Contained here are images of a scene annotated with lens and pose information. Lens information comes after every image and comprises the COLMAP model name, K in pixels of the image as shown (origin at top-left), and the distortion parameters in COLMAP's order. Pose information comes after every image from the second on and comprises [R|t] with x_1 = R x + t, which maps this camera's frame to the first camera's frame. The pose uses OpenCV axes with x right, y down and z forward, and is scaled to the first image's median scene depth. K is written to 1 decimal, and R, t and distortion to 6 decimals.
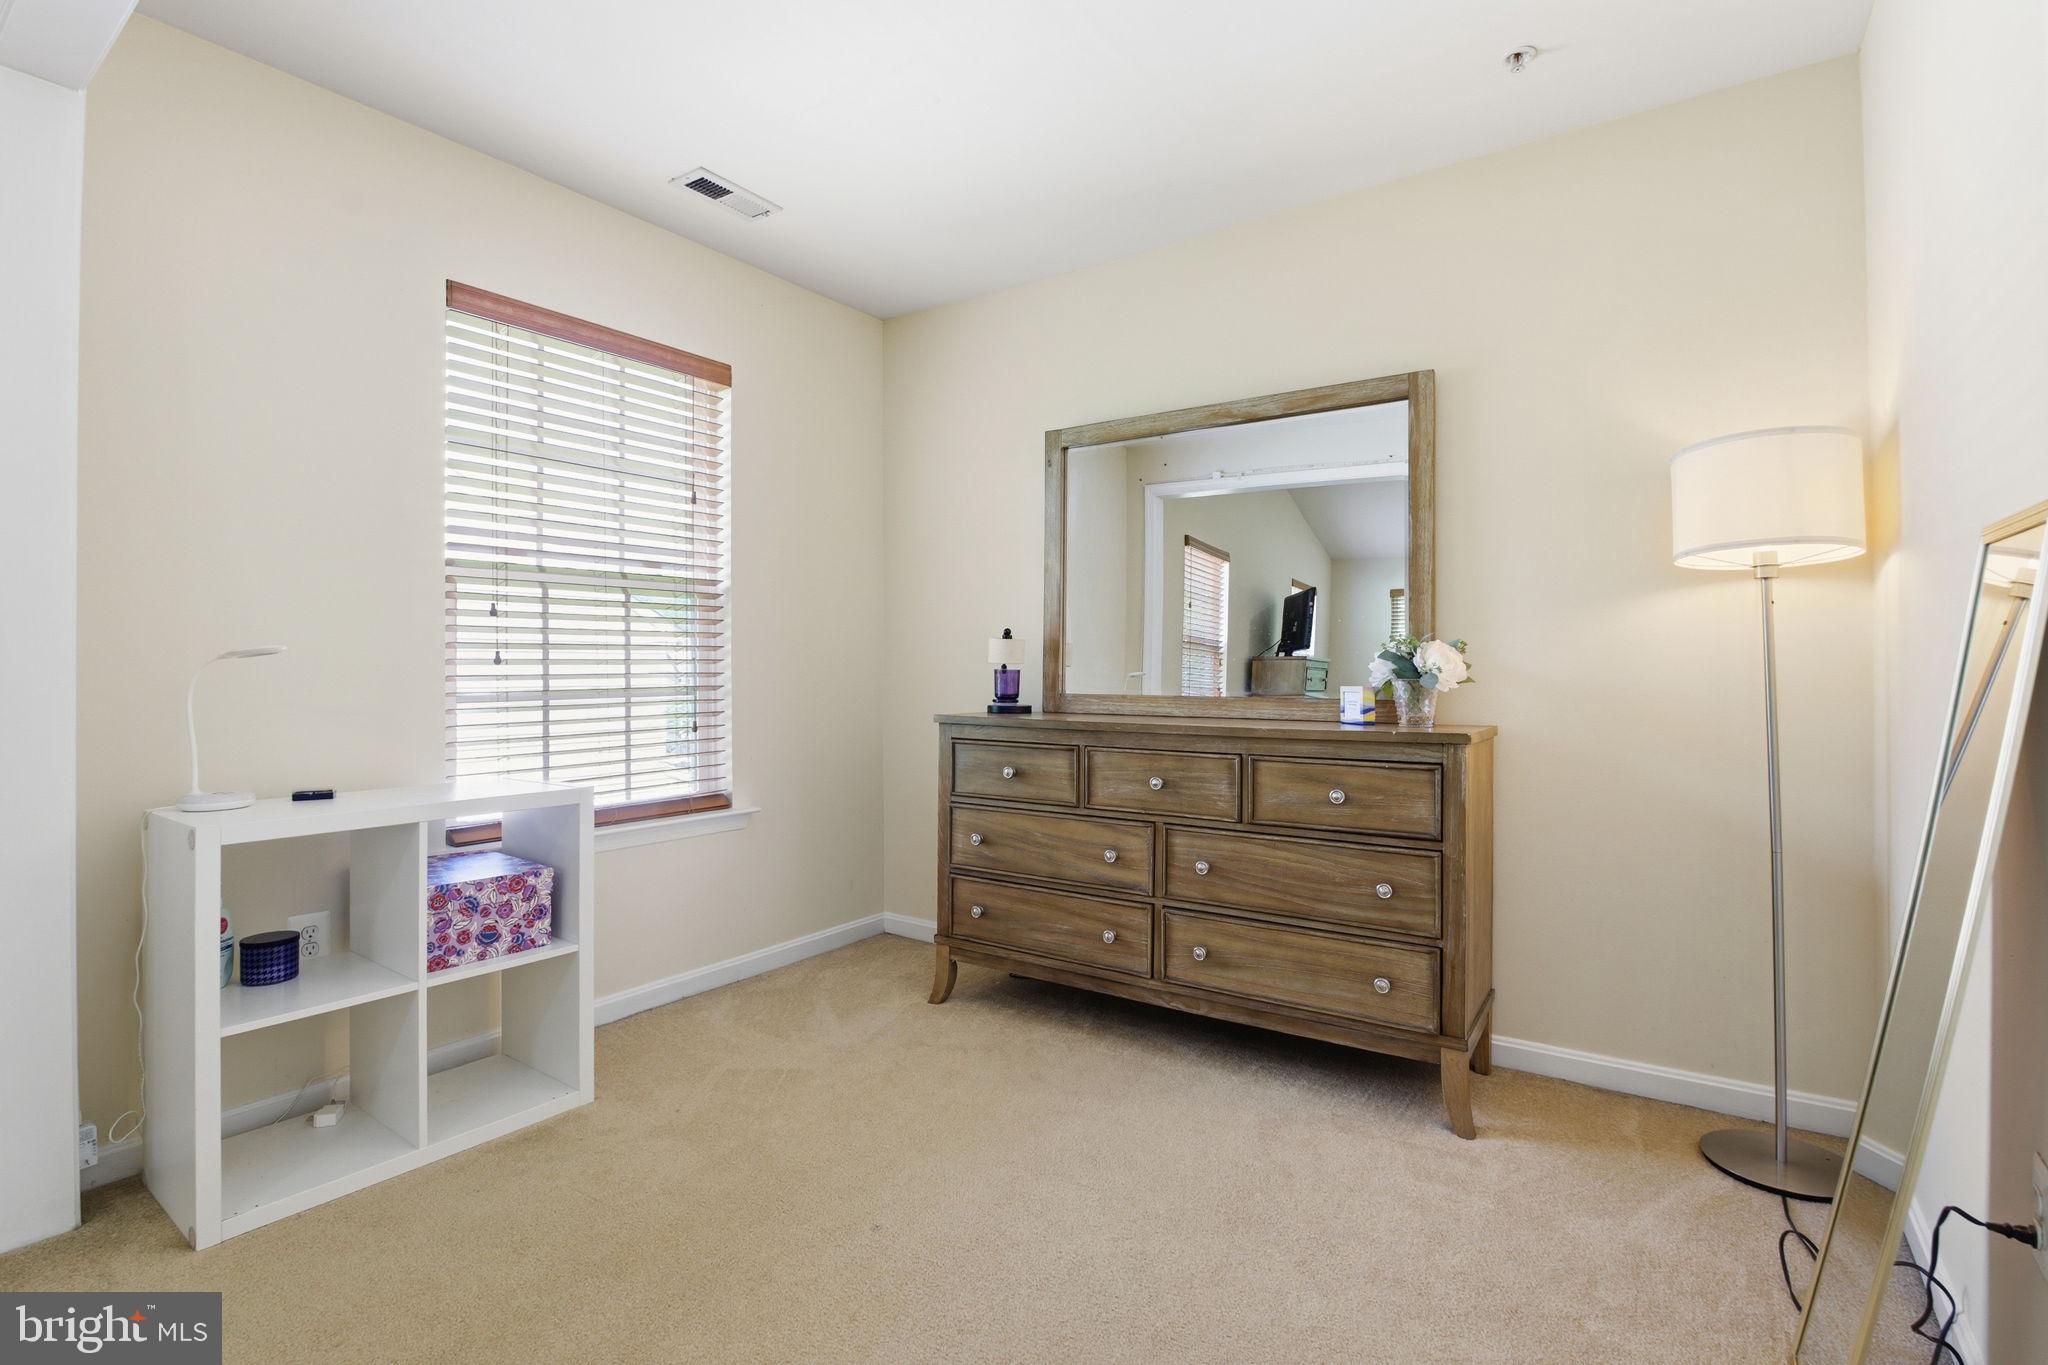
lens RADIAL K [[936.6, 0, 1020.1], [0, 936.6, 669.5], [0, 0, 1]] dist [-0.015524, -0.000448]
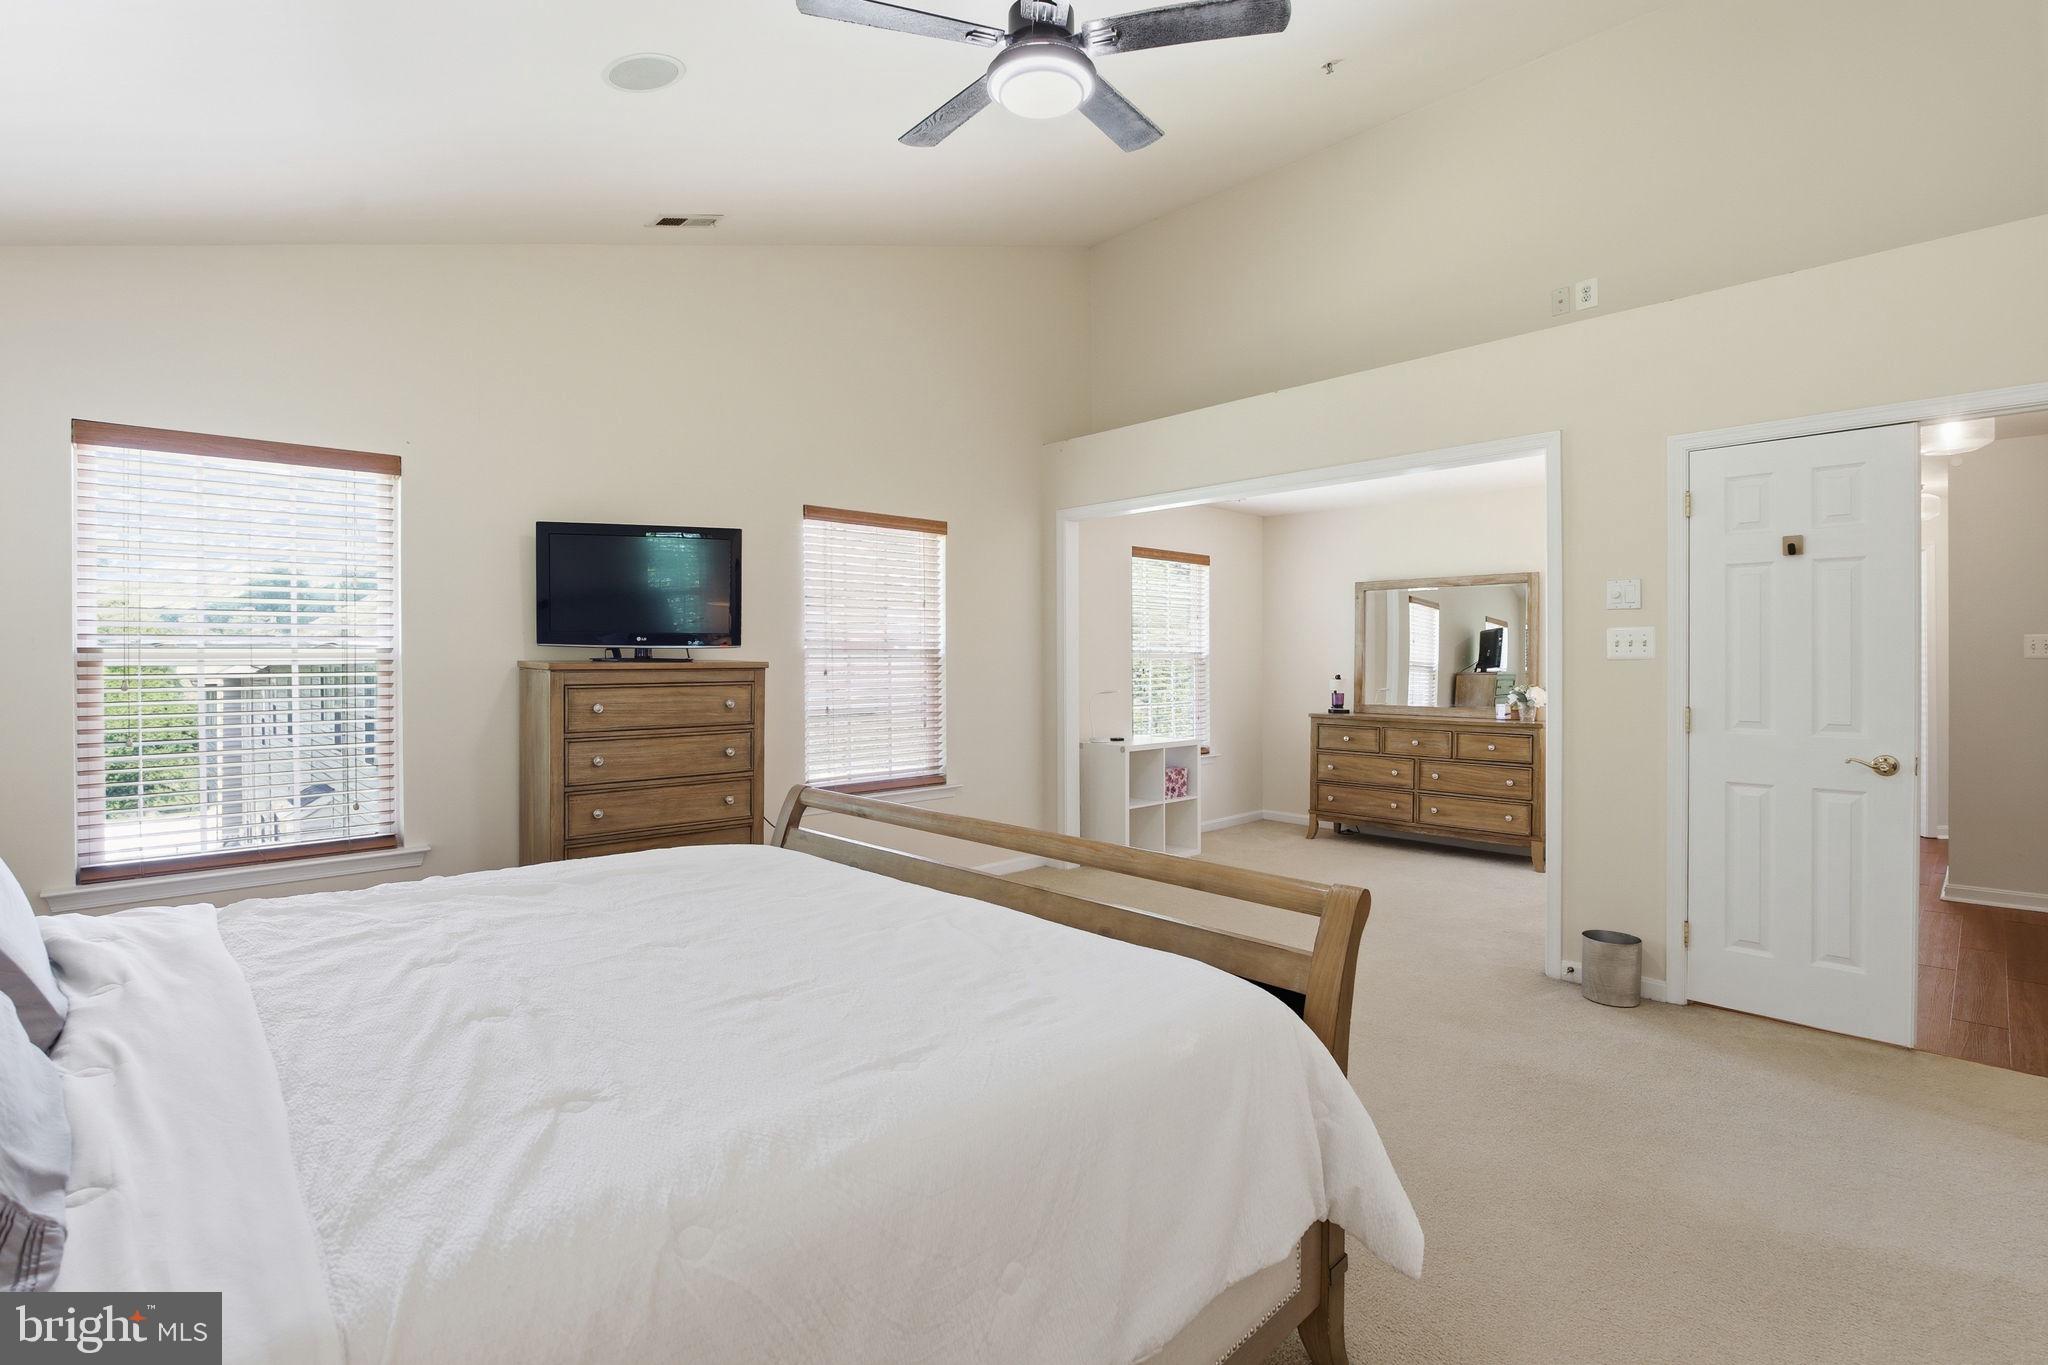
lens RADIAL K [[936.6, 0, 1020.1], [0, 936.6, 669.5], [0, 0, 1]] dist [-0.015524, -0.000448]
pose [[0.981350, 0.003461, -0.192197, -0.375536], [-0.001893, 0.999963, 0.008339, -0.083995], [0.192219, -0.007819, 0.981321, -1.498425]]
